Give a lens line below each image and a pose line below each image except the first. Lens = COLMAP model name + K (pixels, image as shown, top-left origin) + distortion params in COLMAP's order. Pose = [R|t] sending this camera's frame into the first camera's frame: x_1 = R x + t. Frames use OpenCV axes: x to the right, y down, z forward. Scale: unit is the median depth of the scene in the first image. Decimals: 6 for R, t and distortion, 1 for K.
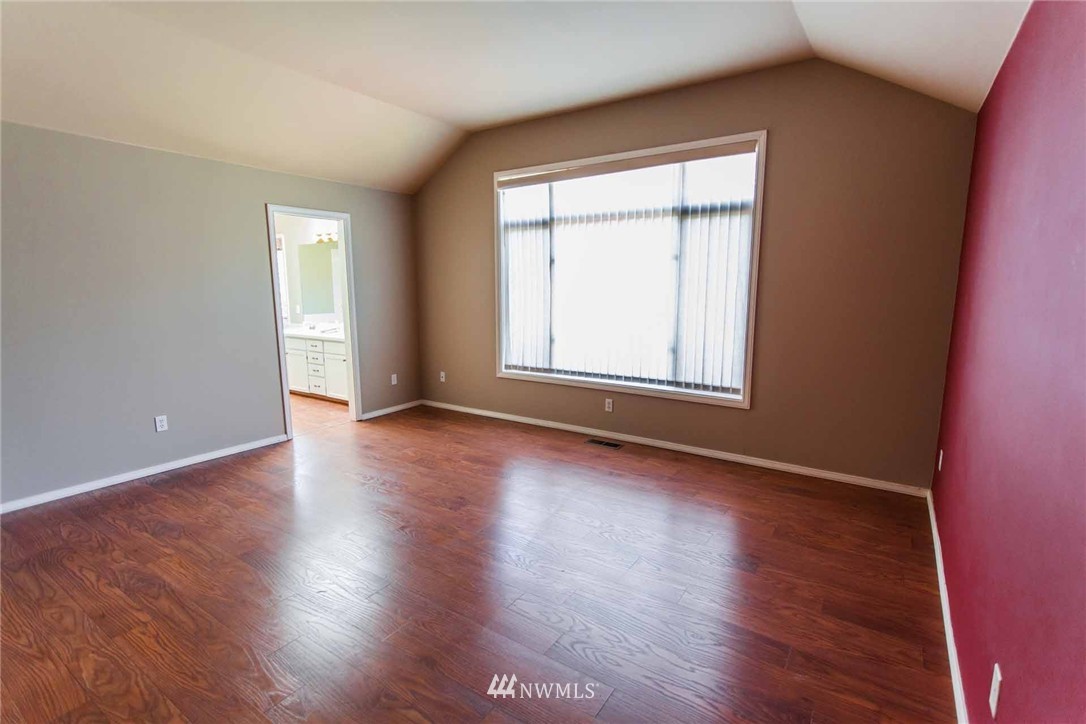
lens RADIAL K [[507.9, 0, 543.7], [0, 507.9, 364.2], [0, 0, 1]] dist [0.002064, 0.000264]
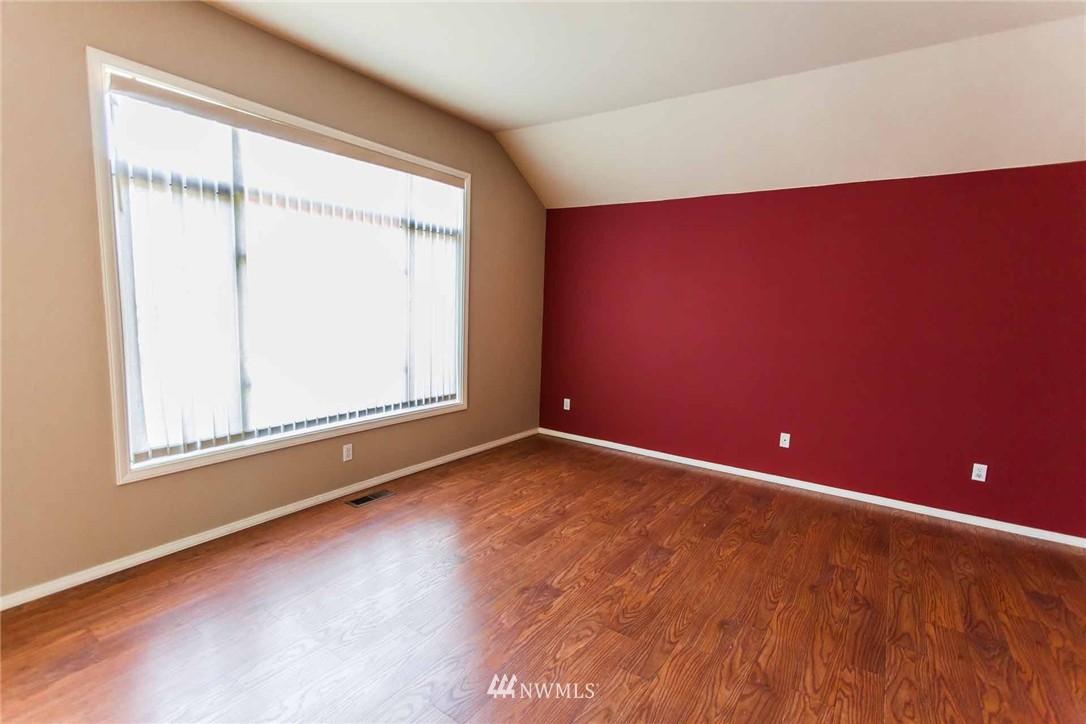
lens RADIAL K [[524.5, 0, 543.0], [0, 524.5, 367.0], [0, 0, 1]] dist [0.005513, 0.001073]
pose [[-0.001777, -0.118190, 0.992989, -0.715073], [0.125575, 0.985104, 0.117476, -0.114973], [-0.992083, 0.124904, 0.013092, 0.734843]]
